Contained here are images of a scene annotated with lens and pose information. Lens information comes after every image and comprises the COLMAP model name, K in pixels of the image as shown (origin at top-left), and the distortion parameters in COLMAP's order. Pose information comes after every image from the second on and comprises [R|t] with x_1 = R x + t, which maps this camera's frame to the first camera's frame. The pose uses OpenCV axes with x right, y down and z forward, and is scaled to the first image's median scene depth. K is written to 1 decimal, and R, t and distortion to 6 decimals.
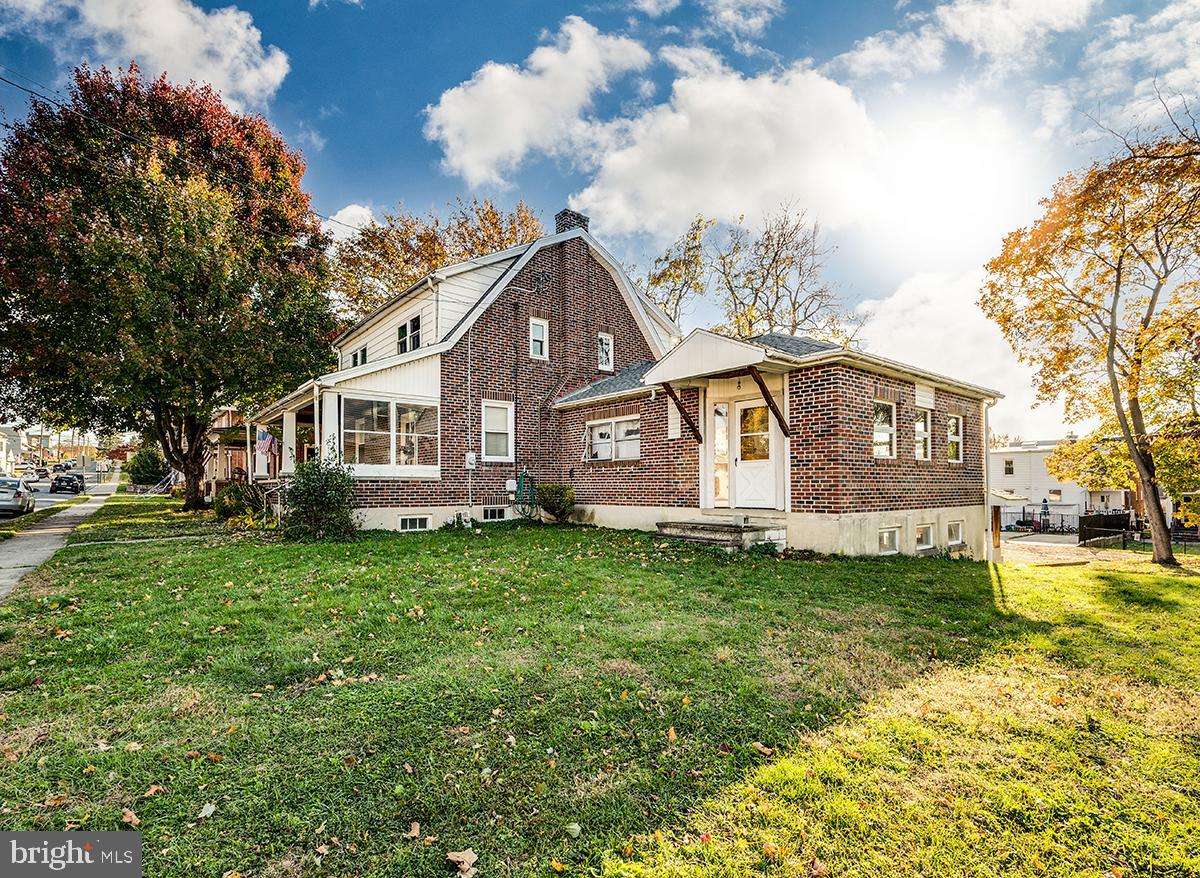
lens RADIAL K [[552.3, 0, 601.1], [0, 552.3, 481.3], [0, 0, 1]] dist [-0.001849, 0.000410]
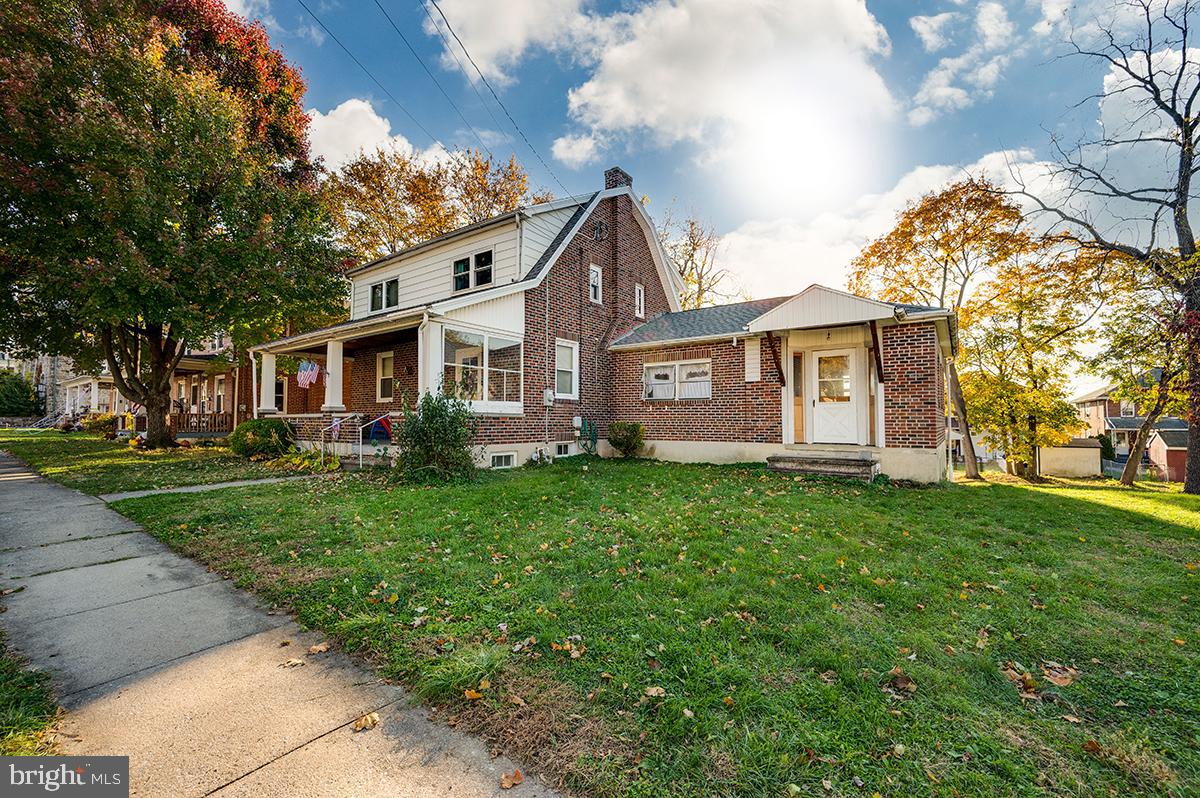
lens RADIAL K [[469.0, 0, 604.1], [0, 469.0, 407.9], [0, 0, 1]] dist [-0.000227, -0.000228]
pose [[0.966726, 0.012154, 0.255524, -0.345220], [-0.007491, 0.999787, -0.019216, -0.002569], [-0.255703, 0.016663, 0.966612, 0.135339]]
